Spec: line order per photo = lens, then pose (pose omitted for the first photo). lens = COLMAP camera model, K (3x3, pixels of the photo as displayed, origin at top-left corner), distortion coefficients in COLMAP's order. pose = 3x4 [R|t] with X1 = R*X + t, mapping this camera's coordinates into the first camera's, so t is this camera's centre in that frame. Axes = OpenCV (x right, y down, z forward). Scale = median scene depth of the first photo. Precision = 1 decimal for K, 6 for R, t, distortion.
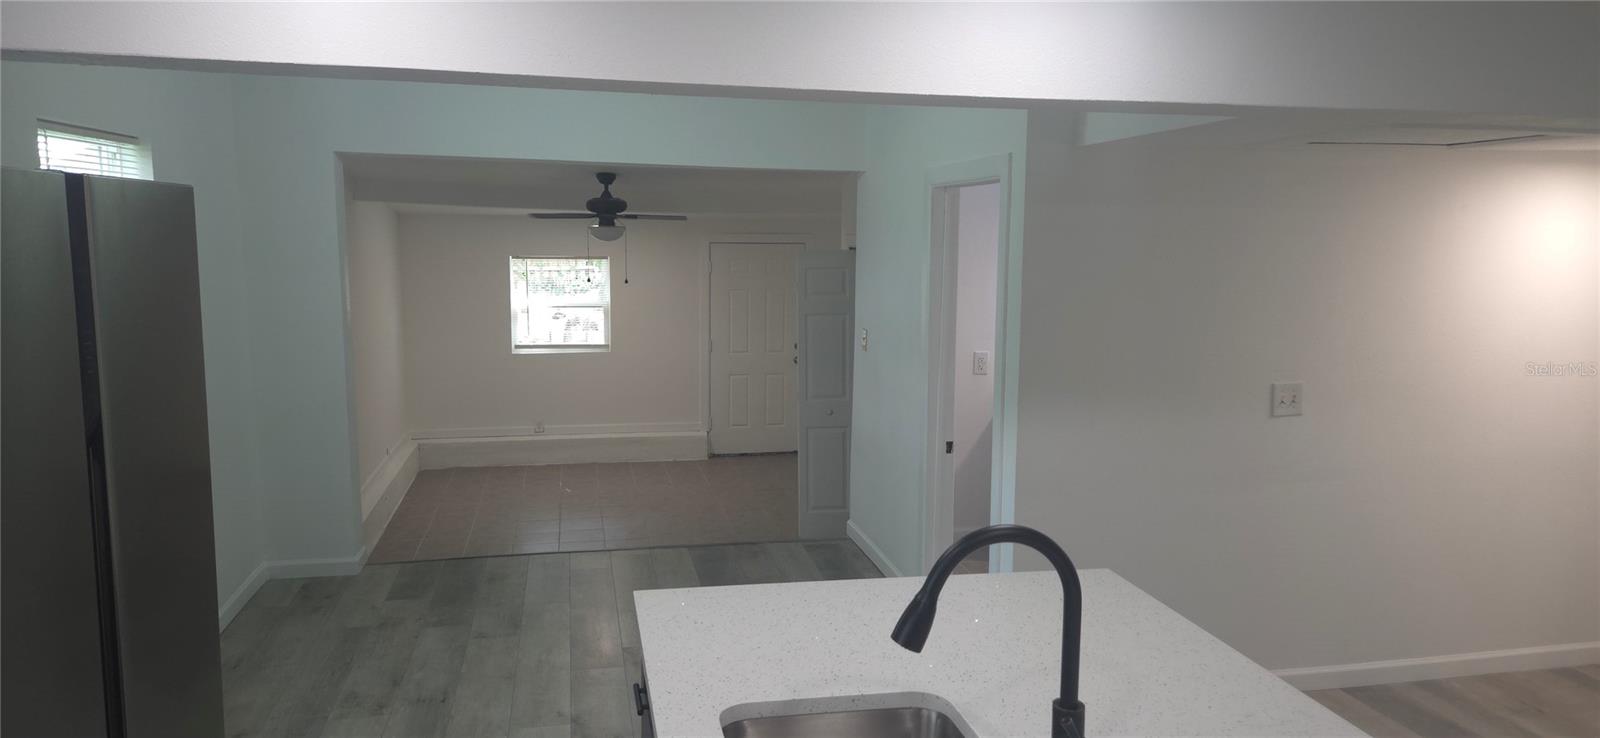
lens RADIAL K [[1025.8, 0, 800.0], [0, 1025.8, 369.0], [0, 0, 1]] dist [0.071308, -0.060616]
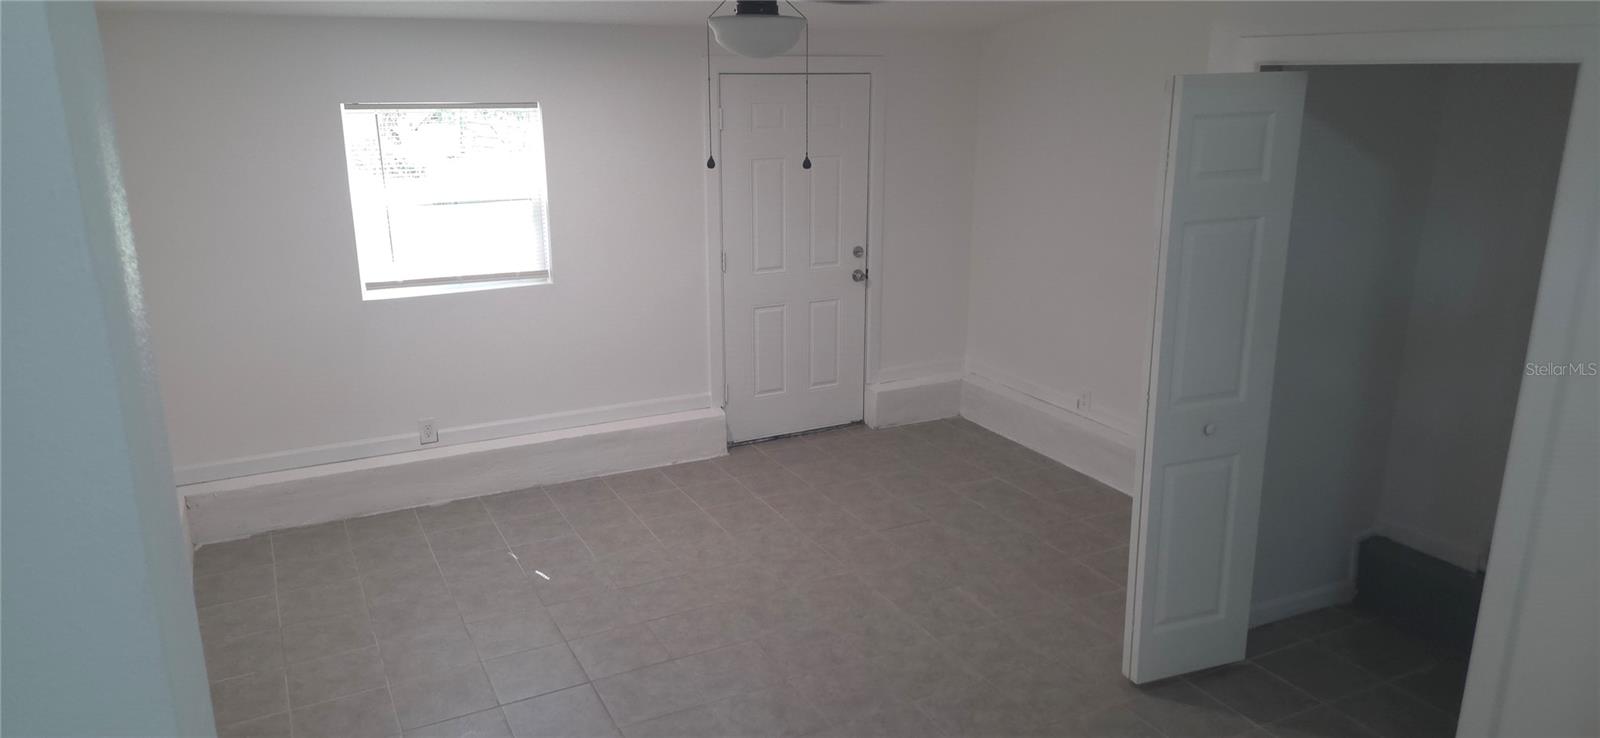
lens RADIAL K [[1025.8, 0, 800.0], [0, 1025.8, 369.0], [0, 0, 1]] dist [0.071308, -0.060616]
pose [[0.964051, -0.080302, 0.253293, -0.200705], [0.043217, 0.987935, 0.148719, -0.047773], [-0.262179, -0.132426, 0.955890, 0.442934]]
